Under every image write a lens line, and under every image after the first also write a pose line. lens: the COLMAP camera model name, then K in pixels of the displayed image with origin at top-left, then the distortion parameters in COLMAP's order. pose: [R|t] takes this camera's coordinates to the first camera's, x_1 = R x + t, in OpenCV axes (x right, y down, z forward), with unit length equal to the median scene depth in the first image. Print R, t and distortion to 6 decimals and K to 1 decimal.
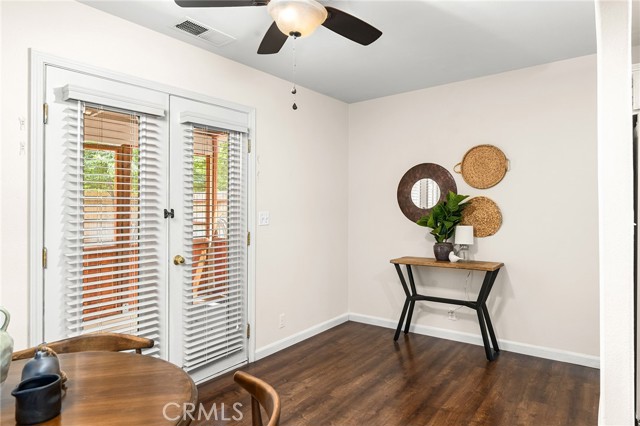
lens RADIAL K [[410.8, 0, 320.5], [0, 410.8, 200.1], [0, 0, 1]] dist [-0.001660, -0.000531]
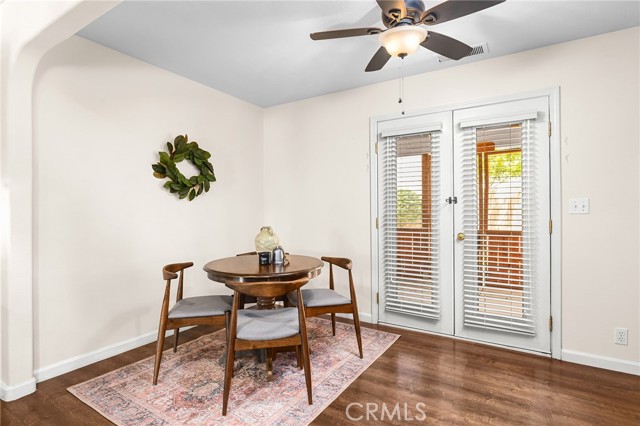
lens RADIAL K [[328.0, 0, 320.0], [0, 328.0, 213.0], [0, 0, 1]] dist [0.001411, 0.000442]
pose [[0.048814, 0.001649, -0.998807, 0.655504], [0.005049, 0.999985, 0.001898, 0.067941], [0.998795, -0.005136, 0.048805, 0.505188]]
